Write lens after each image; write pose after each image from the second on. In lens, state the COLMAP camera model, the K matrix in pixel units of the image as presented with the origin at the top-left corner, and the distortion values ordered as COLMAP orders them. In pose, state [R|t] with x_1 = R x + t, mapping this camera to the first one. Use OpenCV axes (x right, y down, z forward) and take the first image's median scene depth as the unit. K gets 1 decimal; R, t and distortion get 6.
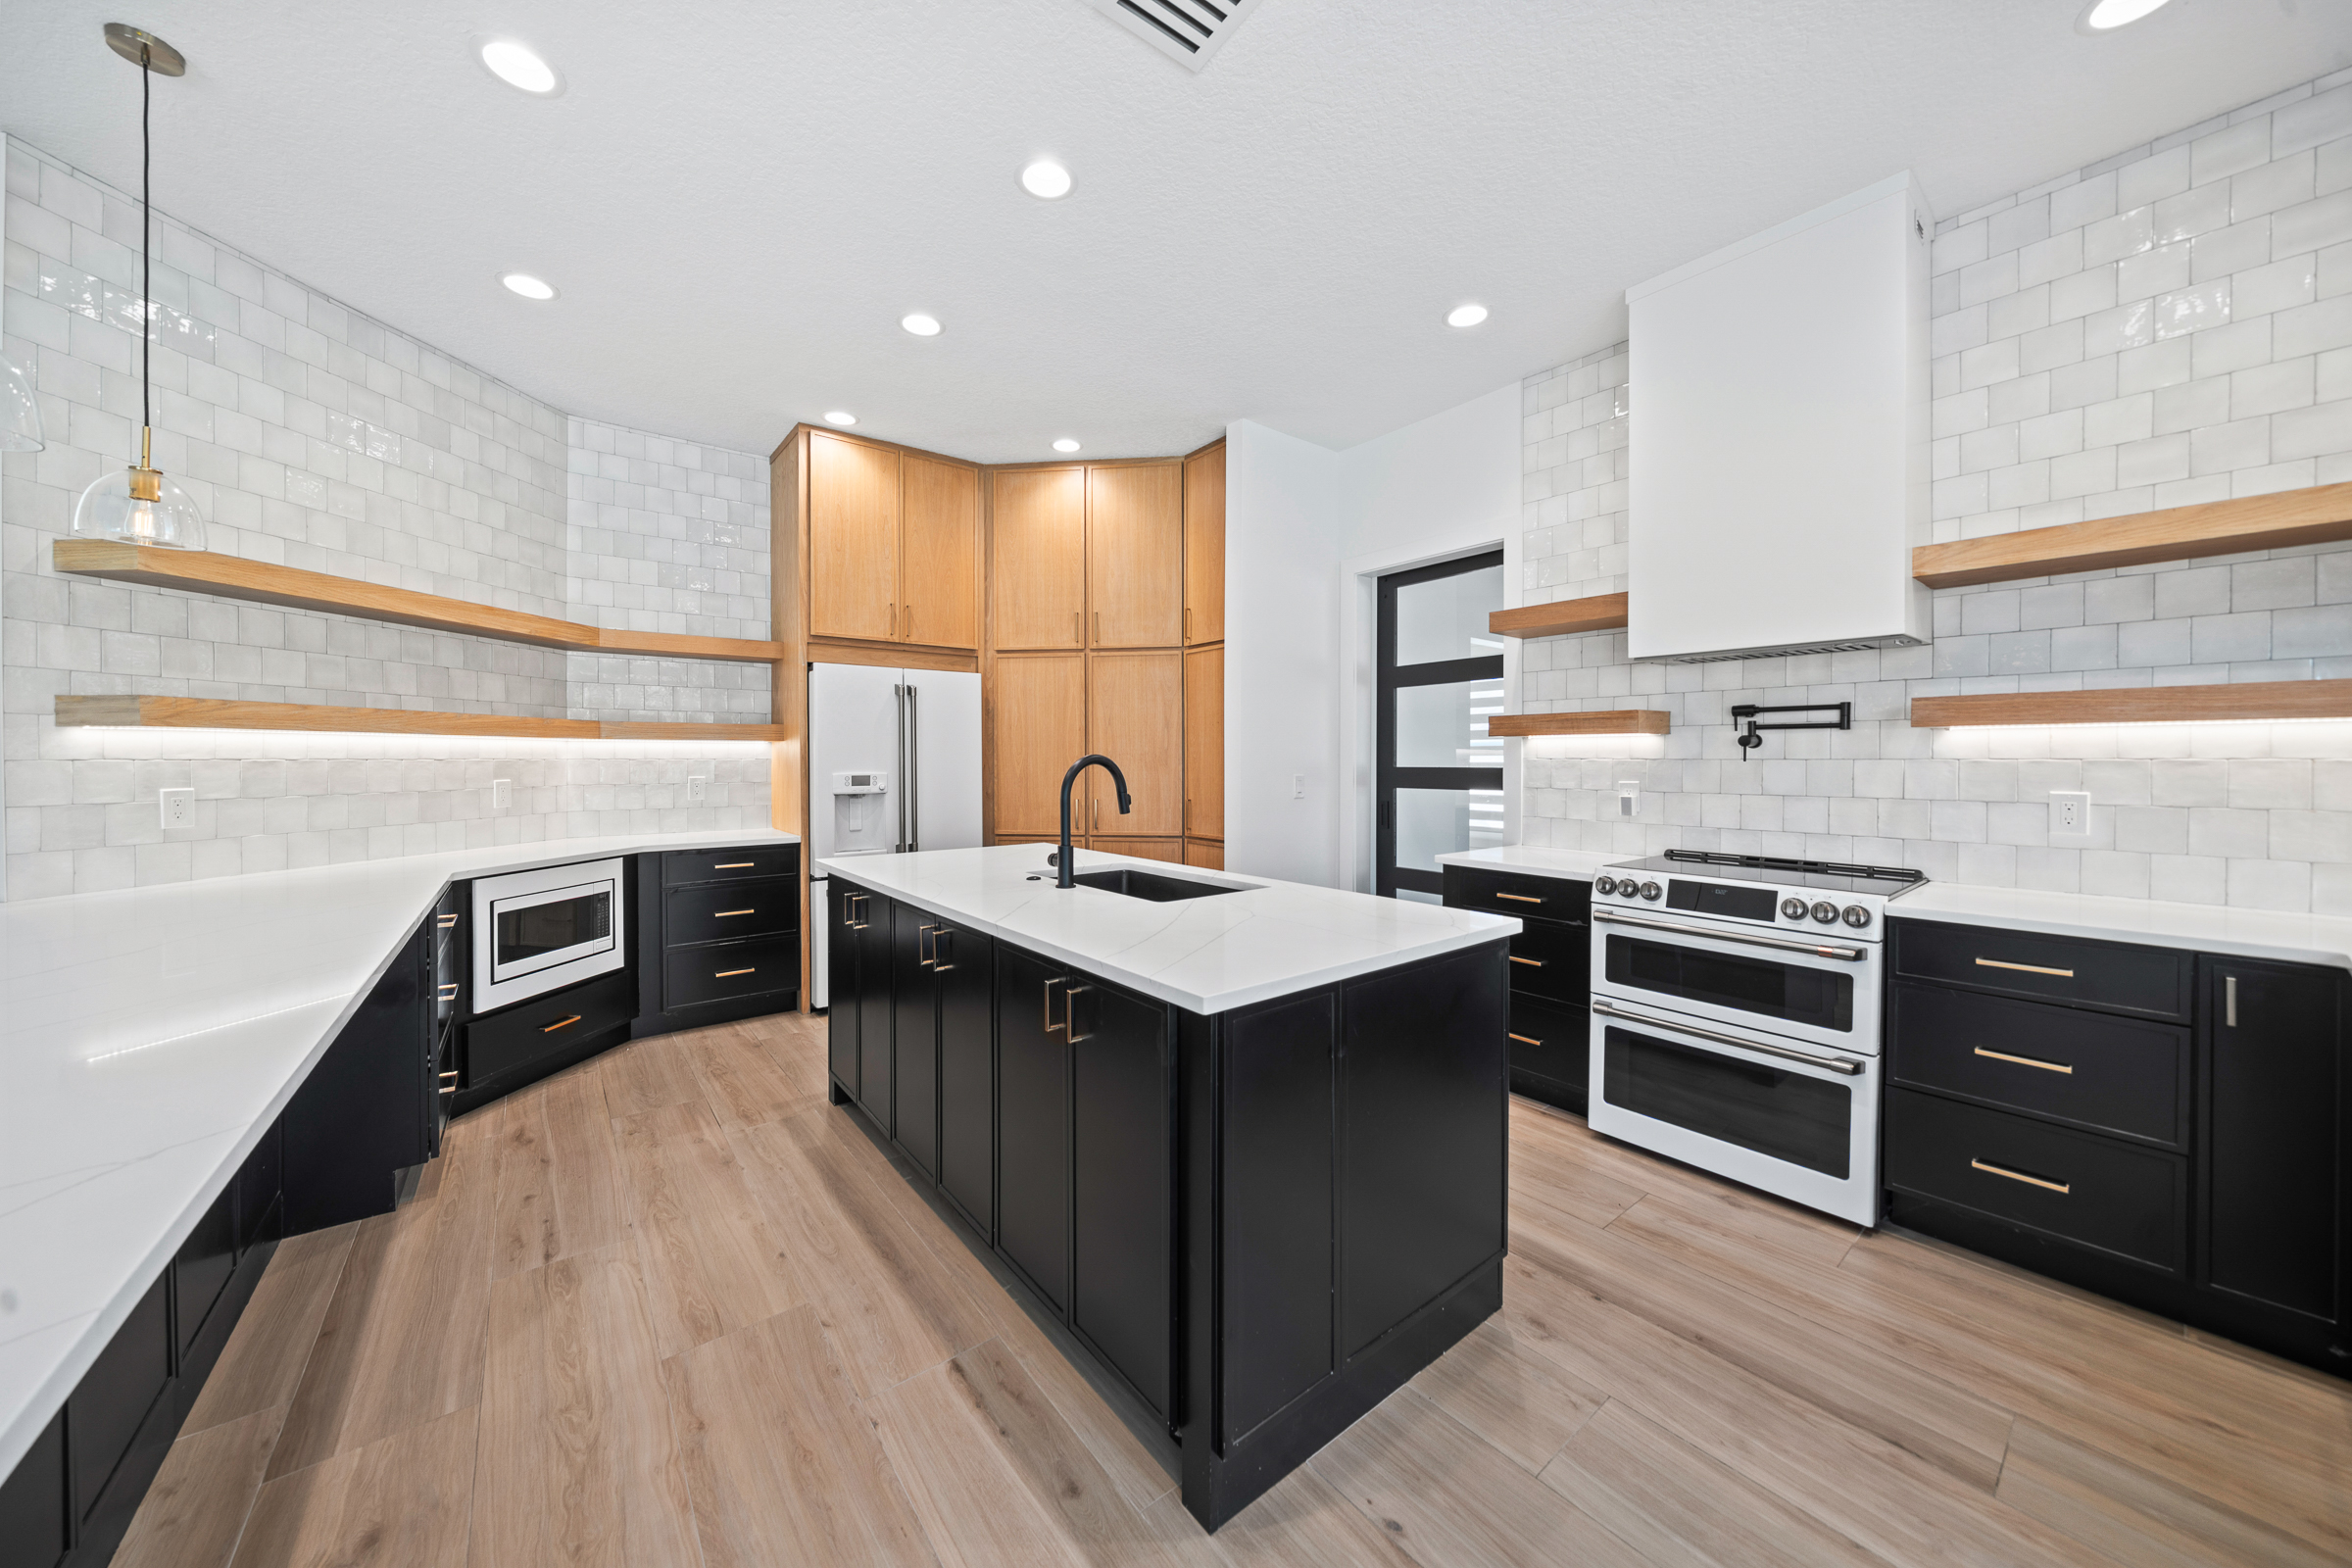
lens RADIAL K [[815.3, 0, 1161.2], [0, 815.3, 769.1], [0, 0, 1]] dist [-0.004365, 0.000420]
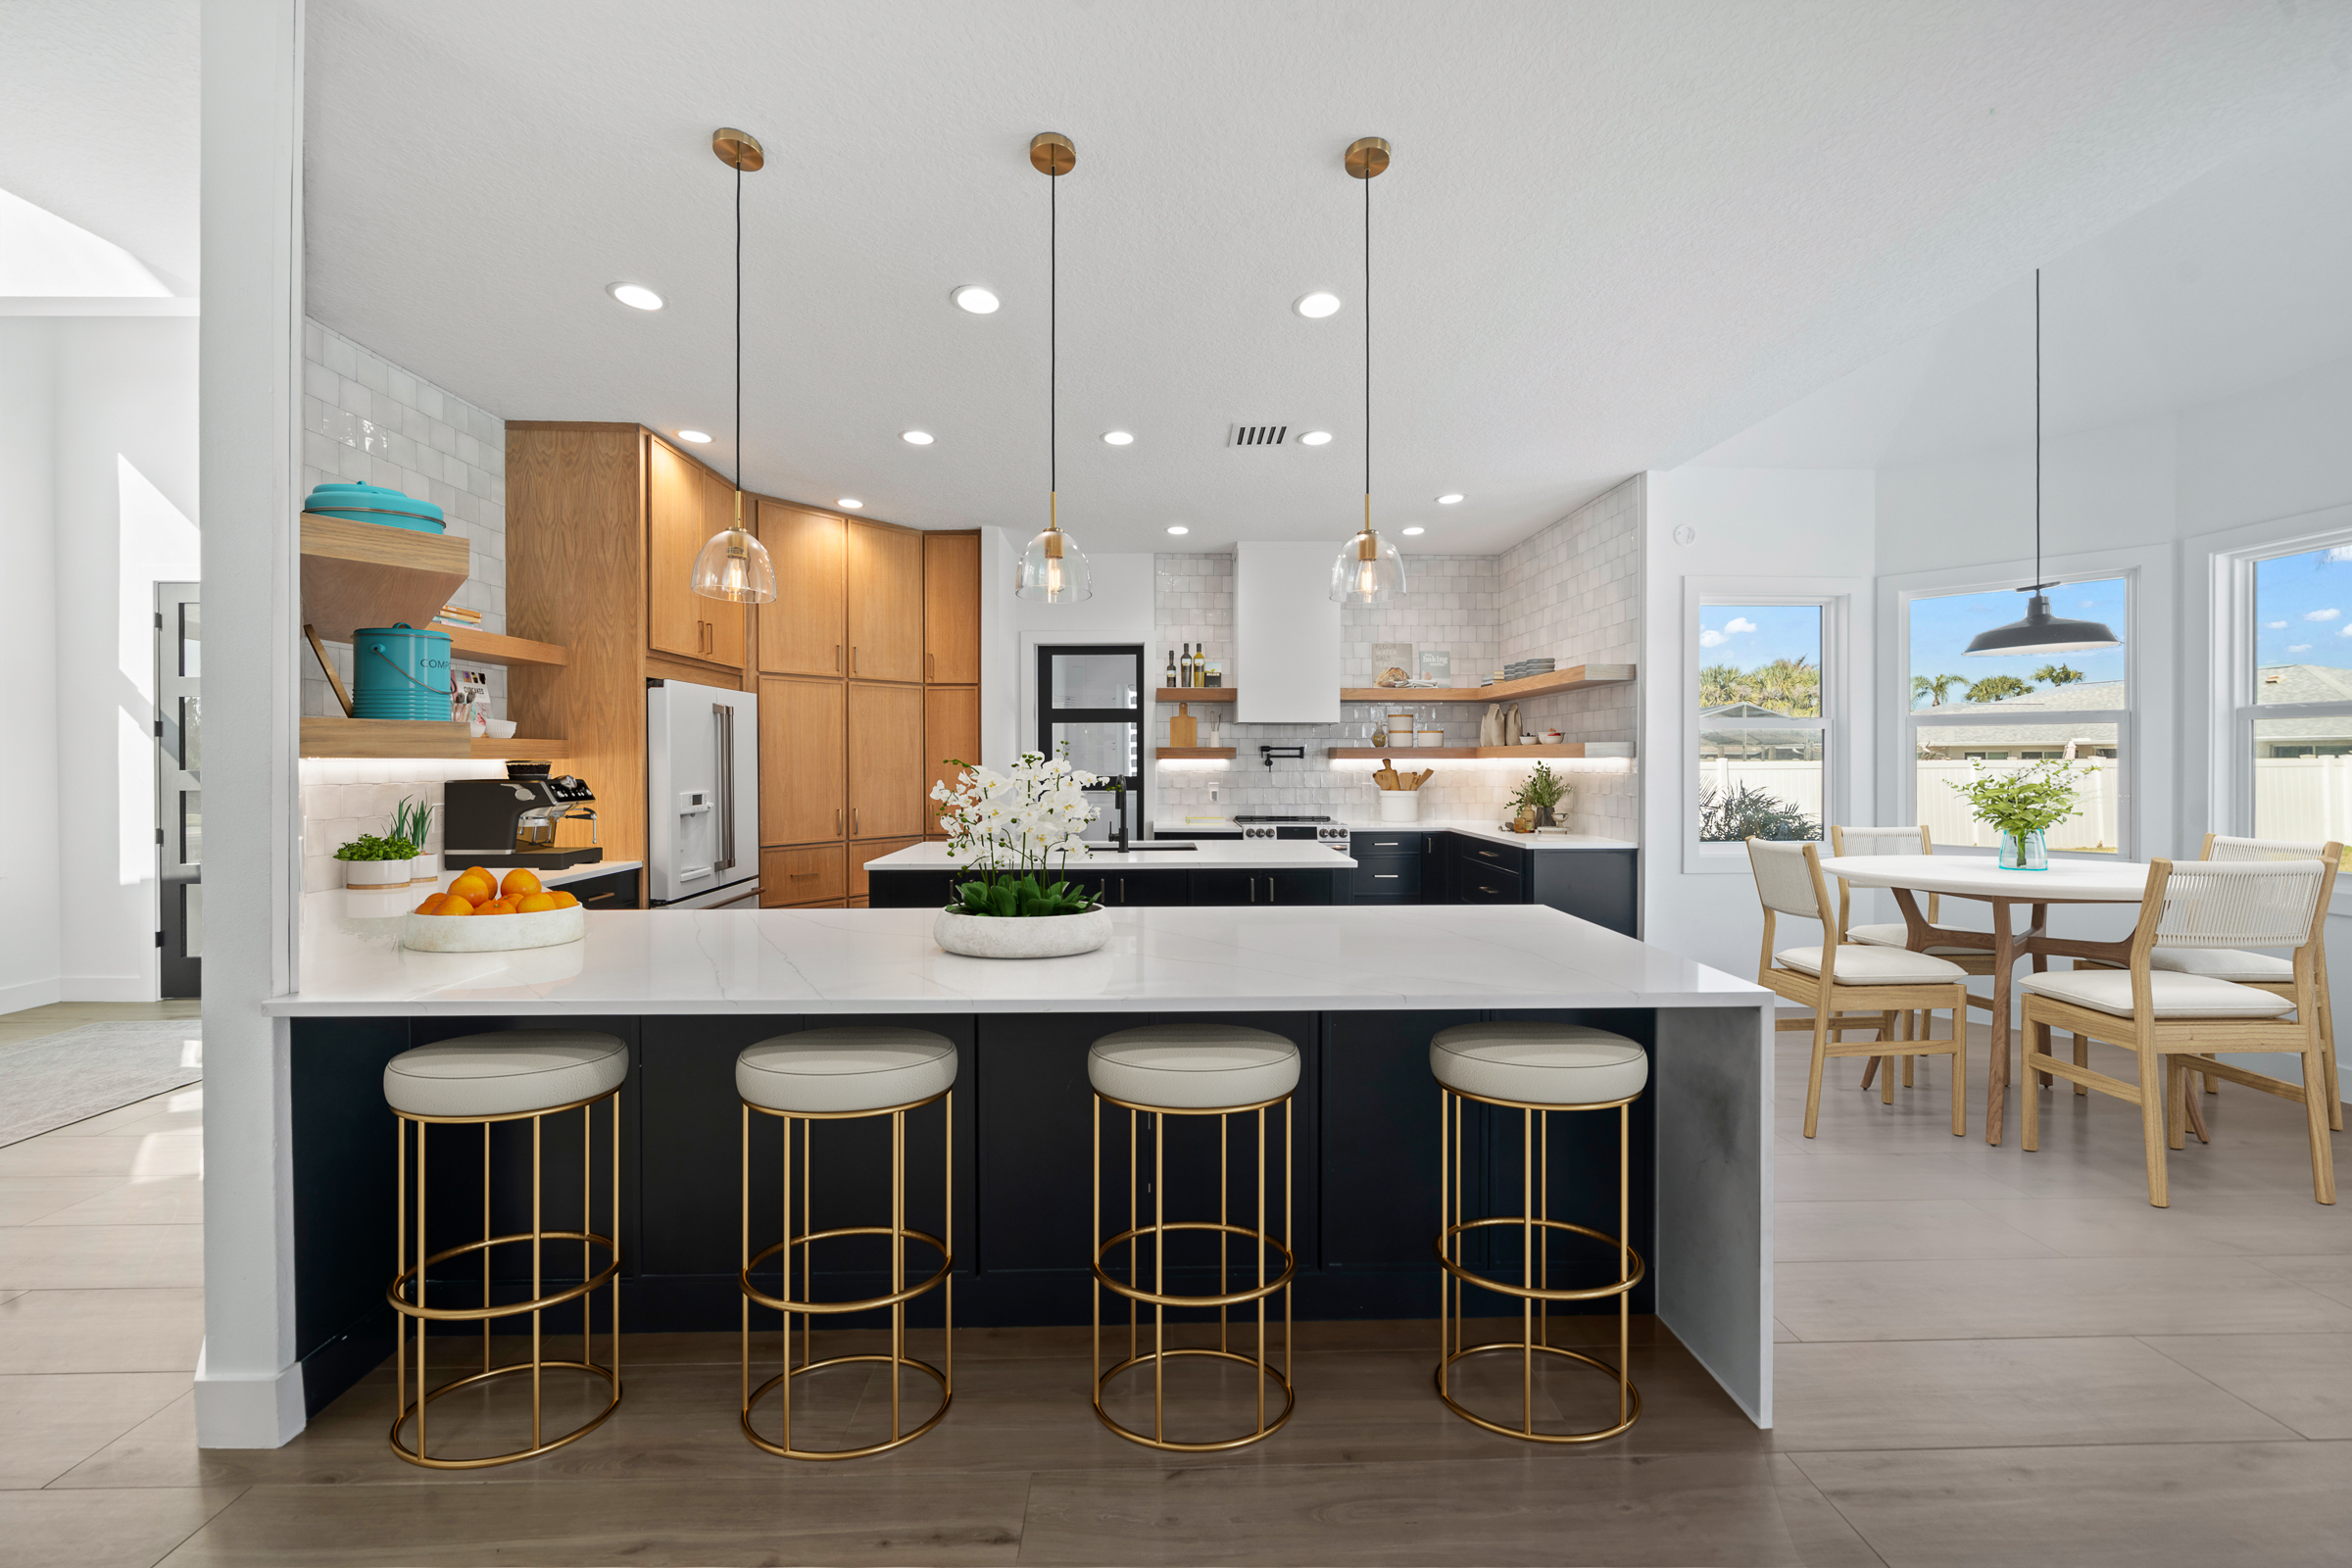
lens RADIAL K [[825.4, 0, 1167.0], [0, 825.4, 766.9], [0, 0, 1]] dist [-0.000814, -0.000047]
pose [[0.597676, -0.006676, 0.801710, -0.844315], [0.012044, 0.999927, -0.000651, -0.018559], [-0.801648, 0.010045, 0.597713, -0.060822]]
